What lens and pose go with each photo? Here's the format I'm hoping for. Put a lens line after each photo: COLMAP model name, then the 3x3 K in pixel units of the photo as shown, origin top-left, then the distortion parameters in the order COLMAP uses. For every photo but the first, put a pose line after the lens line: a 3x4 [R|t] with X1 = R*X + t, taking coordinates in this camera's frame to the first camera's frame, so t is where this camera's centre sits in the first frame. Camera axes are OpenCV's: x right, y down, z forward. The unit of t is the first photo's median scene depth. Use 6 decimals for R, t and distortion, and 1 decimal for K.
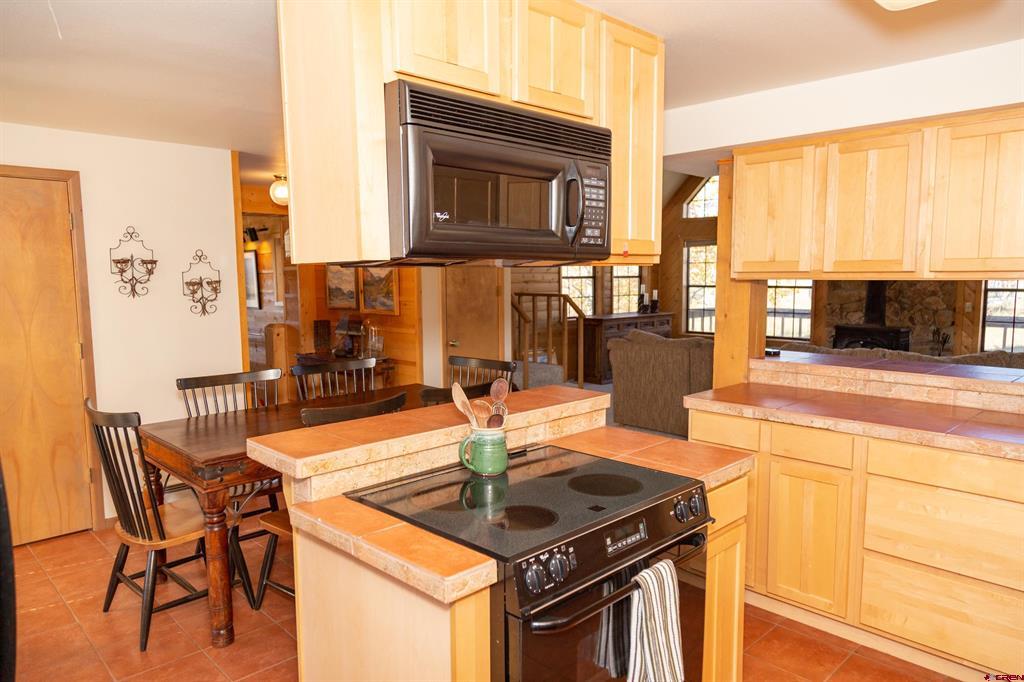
lens RADIAL K [[679.0, 0, 516.8], [0, 679.0, 347.5], [0, 0, 1]] dist [0.002733, 0.000494]
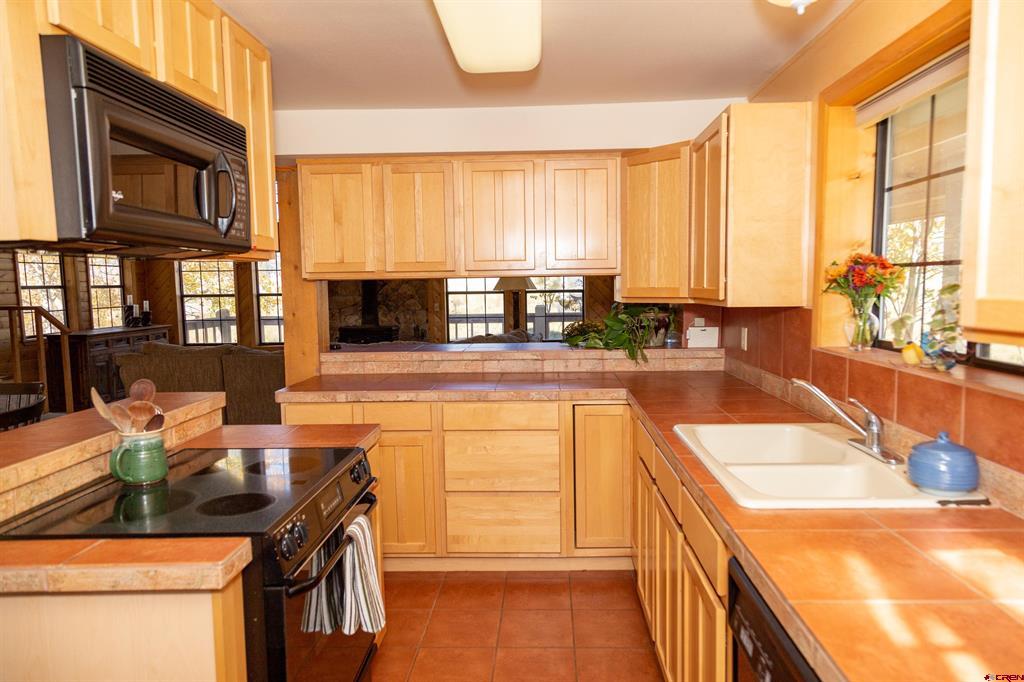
lens RADIAL K [[678.5, 0, 518.9], [0, 678.5, 342.9], [0, 0, 1]] dist [0.020126, 0.004194]
pose [[0.728631, -0.066278, 0.681693, -0.200219], [0.084011, 0.996440, 0.007084, 0.023849], [-0.679735, 0.052108, 0.731604, -0.015161]]
